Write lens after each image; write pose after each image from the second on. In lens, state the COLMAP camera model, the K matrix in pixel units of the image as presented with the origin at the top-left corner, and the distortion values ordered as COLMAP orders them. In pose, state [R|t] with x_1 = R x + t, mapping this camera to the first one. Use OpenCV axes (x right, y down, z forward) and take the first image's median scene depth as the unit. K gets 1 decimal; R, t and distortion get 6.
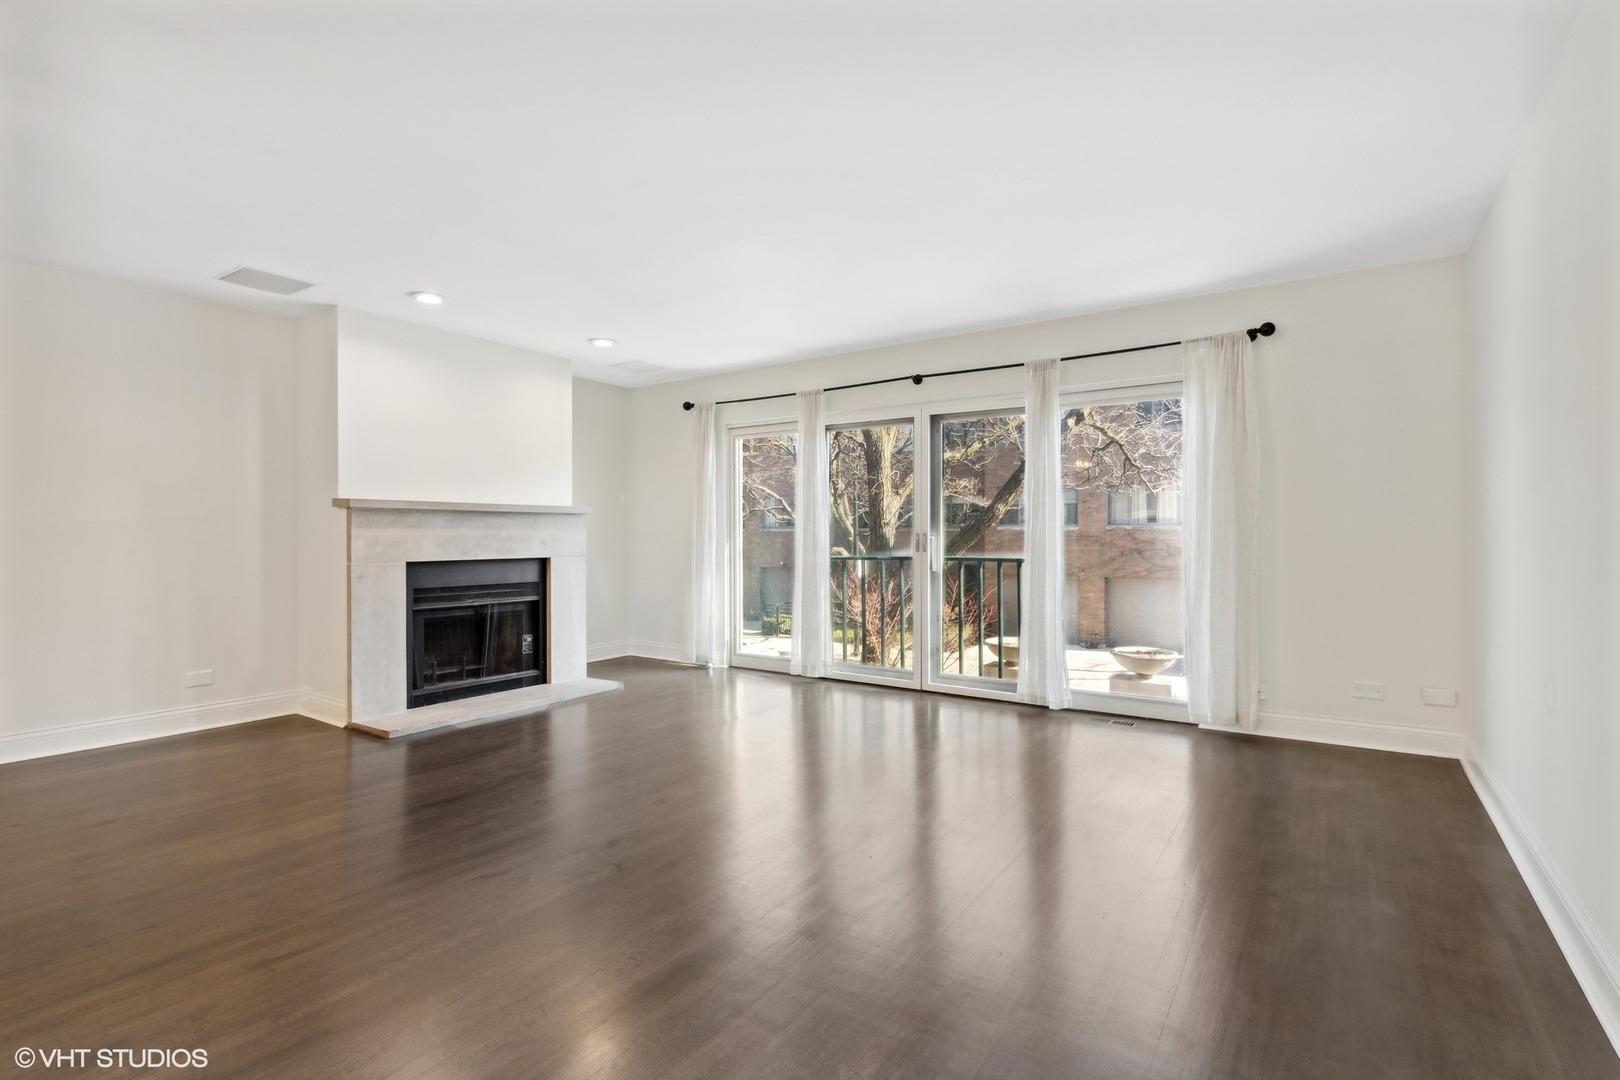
lens RADIAL K [[772.6, 0, 802.4], [0, 772.6, 532.4], [0, 0, 1]] dist [0.003322, 0.000410]
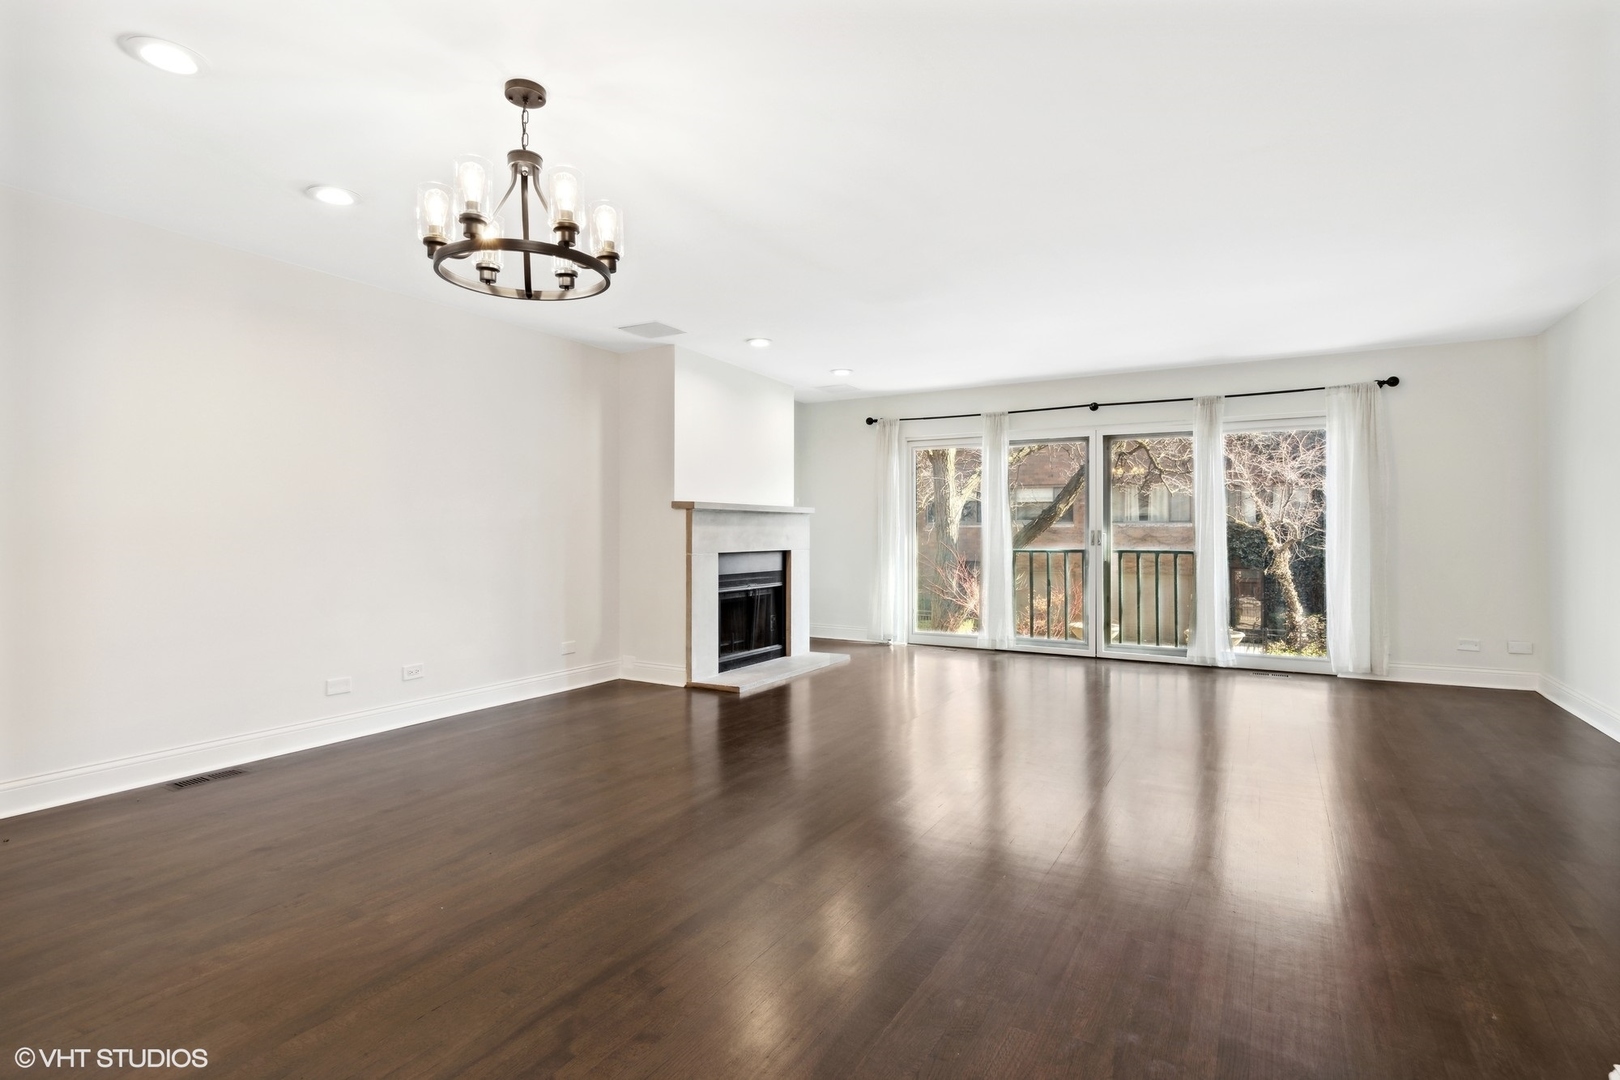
lens RADIAL K [[806.3, 0, 806.6], [0, 806.3, 522.6], [0, 0, 1]] dist [-0.001796, -0.000155]
pose [[0.996665, 0.003362, 0.081532, -0.428402], [-0.002791, 0.999971, -0.007108, -0.001265], [-0.081553, 0.006857, 0.996645, -0.257664]]
